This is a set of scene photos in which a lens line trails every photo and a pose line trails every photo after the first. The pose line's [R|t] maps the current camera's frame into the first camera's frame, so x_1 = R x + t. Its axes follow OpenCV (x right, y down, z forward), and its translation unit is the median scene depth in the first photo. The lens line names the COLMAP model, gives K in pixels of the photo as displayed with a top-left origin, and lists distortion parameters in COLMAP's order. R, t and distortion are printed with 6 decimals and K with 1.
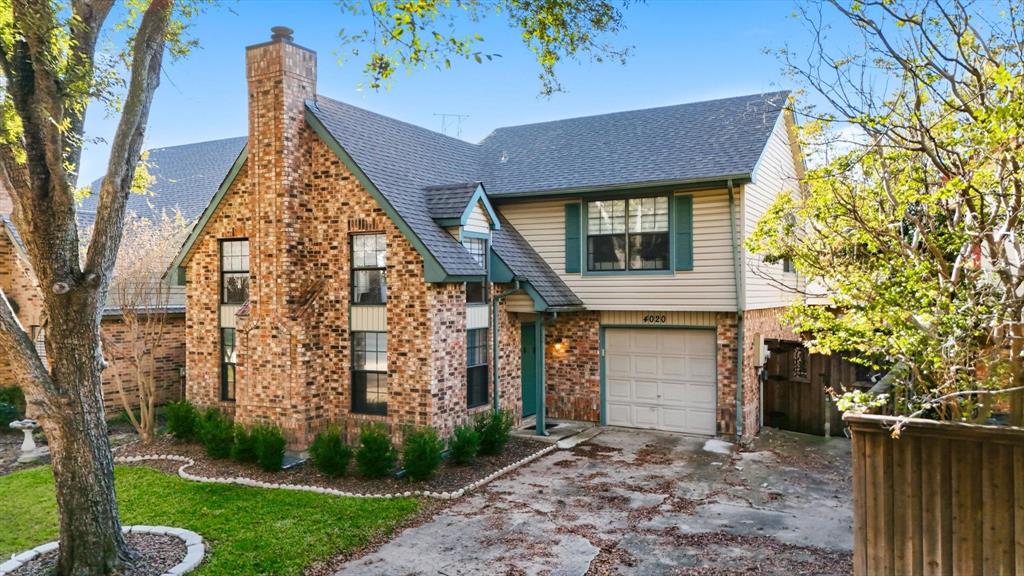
lens RADIAL K [[731.3, 0, 521.6], [0, 731.3, 282.0], [0, 0, 1]] dist [0.057723, -0.048502]
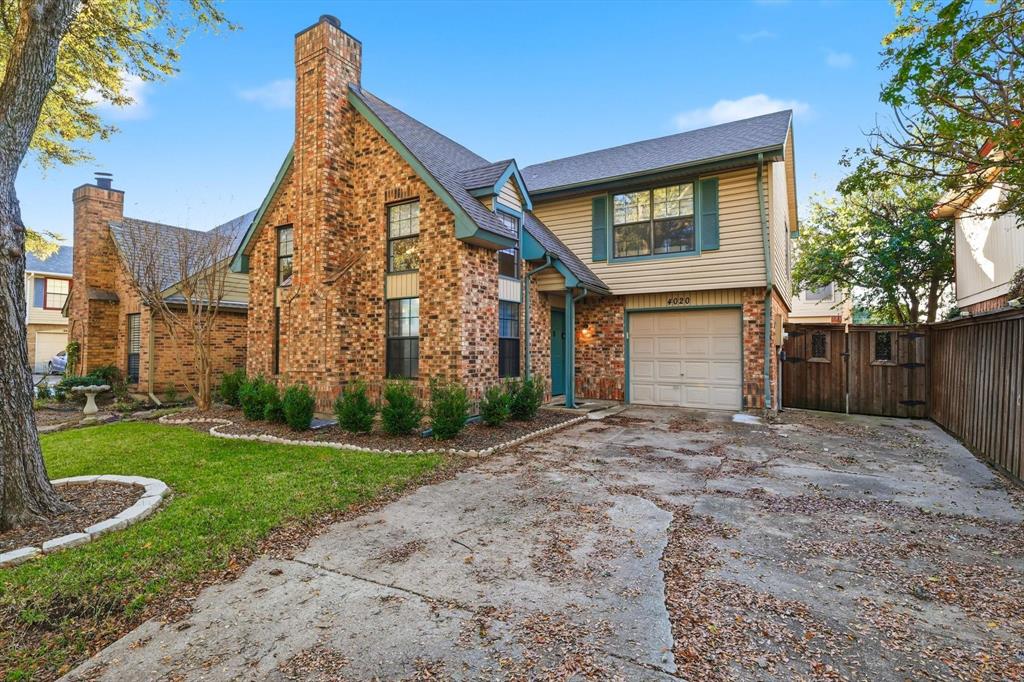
lens RADIAL K [[463.5, 0, 521.7], [0, 463.5, 340.6], [0, 0, 1]] dist [0.003878, 0.002116]
pose [[0.999247, 0.006526, -0.038258, -0.018740], [-0.007564, 0.999606, -0.027044, 0.138289], [0.038066, 0.027313, 0.998902, 0.357791]]
